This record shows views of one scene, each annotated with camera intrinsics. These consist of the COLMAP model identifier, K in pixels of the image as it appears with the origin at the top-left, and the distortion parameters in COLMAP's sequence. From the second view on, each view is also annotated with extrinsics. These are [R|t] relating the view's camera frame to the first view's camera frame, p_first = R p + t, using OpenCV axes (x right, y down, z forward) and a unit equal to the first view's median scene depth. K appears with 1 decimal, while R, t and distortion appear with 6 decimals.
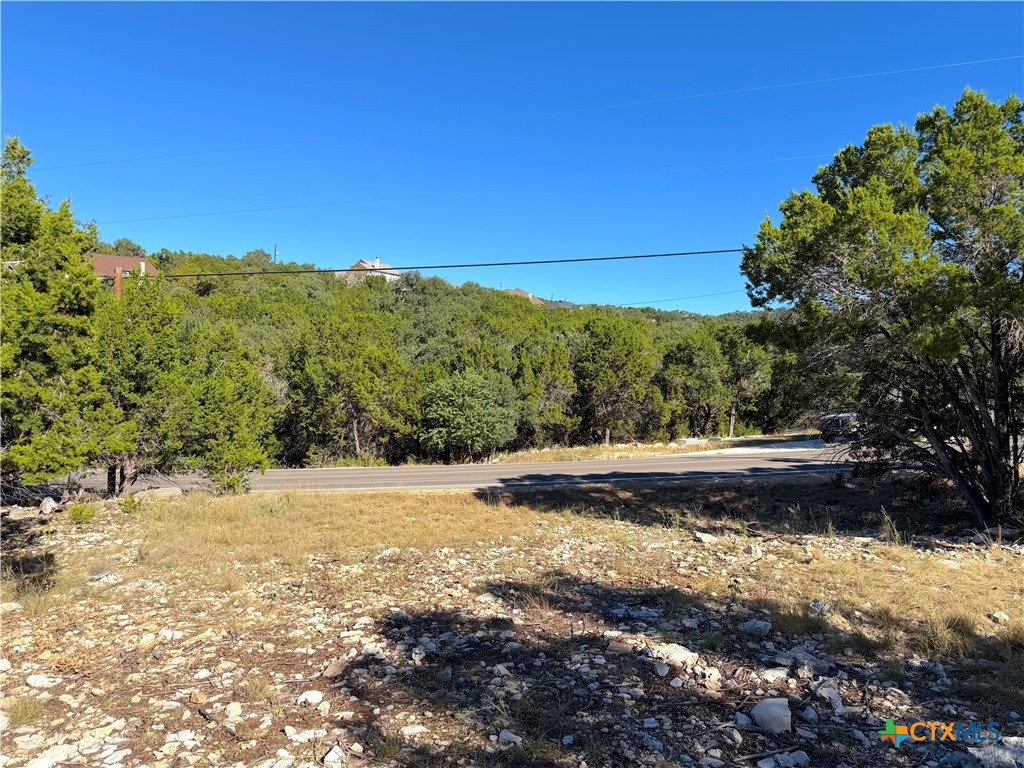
lens RADIAL K [[719.1, 0, 512.0], [0, 719.1, 384.0], [0, 0, 1]] dist [0.125176, -0.145880]
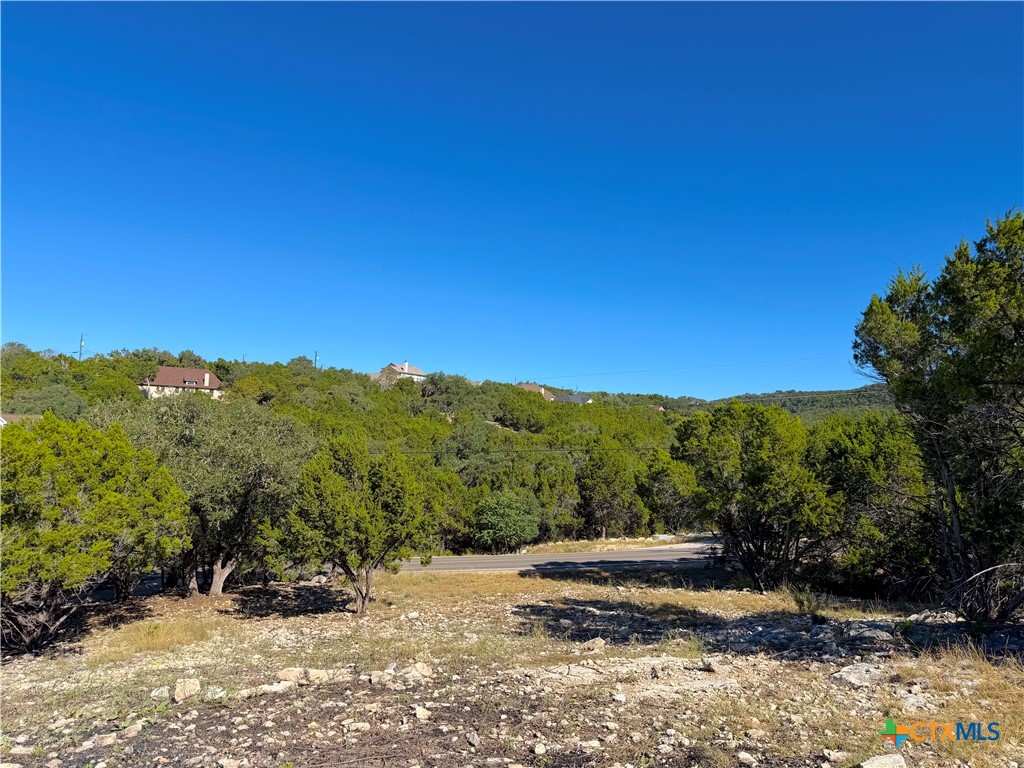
lens RADIAL K [[719.1, 0, 512.0], [0, 719.1, 384.0], [0, 0, 1]] dist [0.125176, -0.145880]
pose [[0.999843, -0.007418, -0.016118, -0.019521], [0.005566, 0.993683, -0.112082, -0.058201], [0.016847, 0.111975, 0.993568, -0.431042]]
